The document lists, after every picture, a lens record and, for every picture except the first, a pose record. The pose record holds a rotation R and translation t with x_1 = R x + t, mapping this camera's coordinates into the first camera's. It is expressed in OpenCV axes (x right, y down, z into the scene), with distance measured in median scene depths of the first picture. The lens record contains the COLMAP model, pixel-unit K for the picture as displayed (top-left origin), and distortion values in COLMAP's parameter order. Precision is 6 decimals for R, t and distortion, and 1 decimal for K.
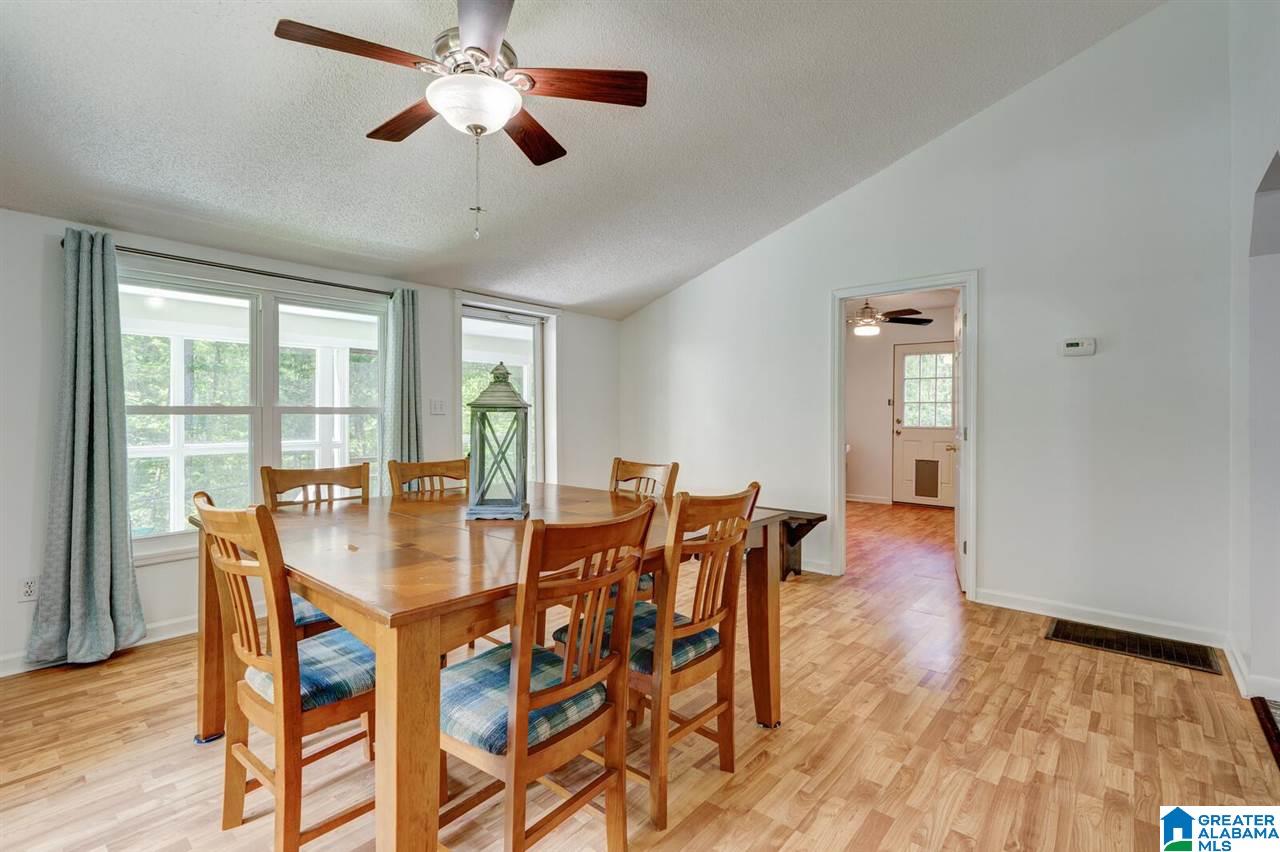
lens RADIAL K [[591.0, 0, 640.3], [0, 591.0, 416.0], [0, 0, 1]] dist [0.002162, -0.001128]
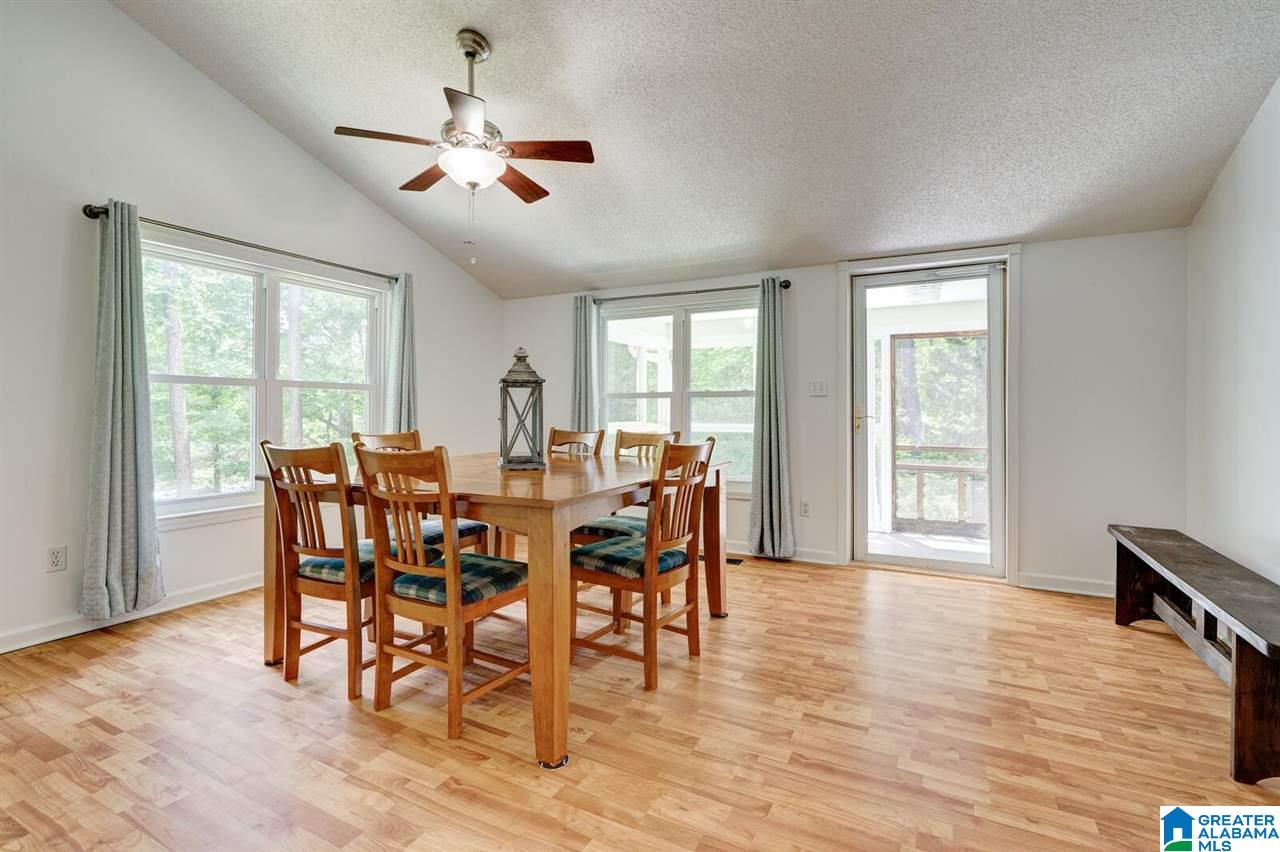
lens RADIAL K [[591.0, 0, 641.2], [0, 591.0, 421.5], [0, 0, 1]] dist [0.002162, -0.001128]
pose [[0.218266, 0.016737, -0.975746, 1.038302], [-0.004986, 0.999859, 0.016035, 0.045788], [0.975877, 0.001365, 0.218318, 0.959263]]
